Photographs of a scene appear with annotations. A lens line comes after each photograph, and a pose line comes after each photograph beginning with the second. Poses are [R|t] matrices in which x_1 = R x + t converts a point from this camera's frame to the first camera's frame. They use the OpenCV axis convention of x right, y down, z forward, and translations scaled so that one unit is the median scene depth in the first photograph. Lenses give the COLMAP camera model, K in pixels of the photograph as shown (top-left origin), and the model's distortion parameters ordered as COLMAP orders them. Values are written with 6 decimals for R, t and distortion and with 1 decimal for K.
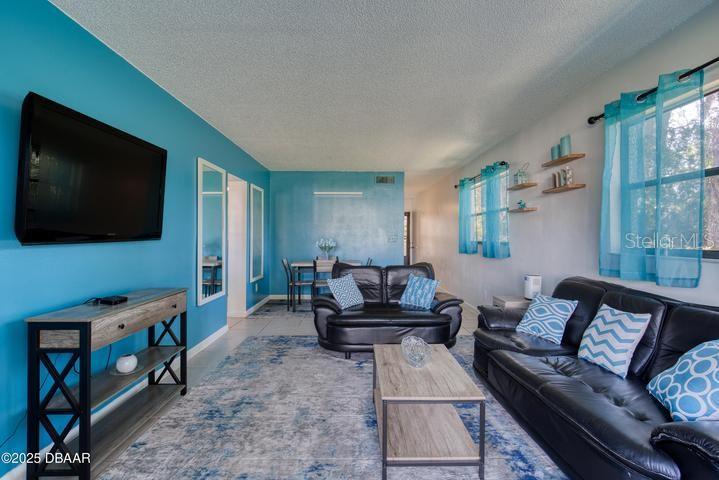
lens RADIAL K [[345.4, 0, 361.6], [0, 345.4, 238.5], [0, 0, 1]] dist [-0.001415, -0.000174]
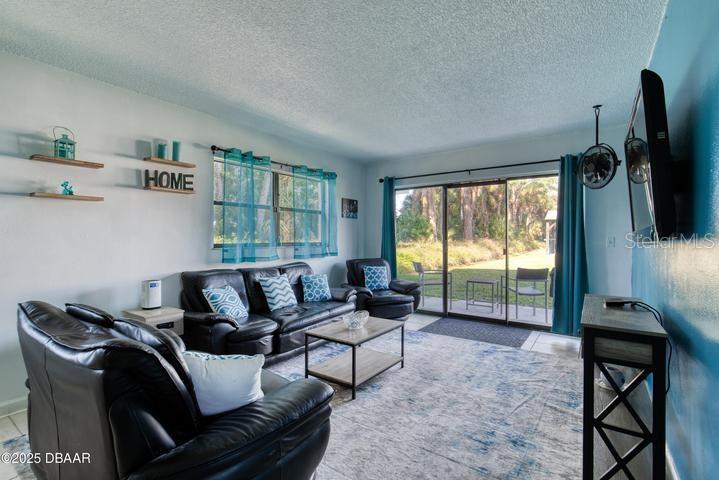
lens RADIAL K [[345.4, 0, 360.0], [0, 345.4, 238.4], [0, 0, 1]] dist [-0.001415, -0.000174]
pose [[-0.812879, -0.013759, 0.582270, -0.578922], [-0.013303, 0.999899, 0.005057, -0.008963], [-0.582281, -0.003635, -0.812979, 1.857369]]
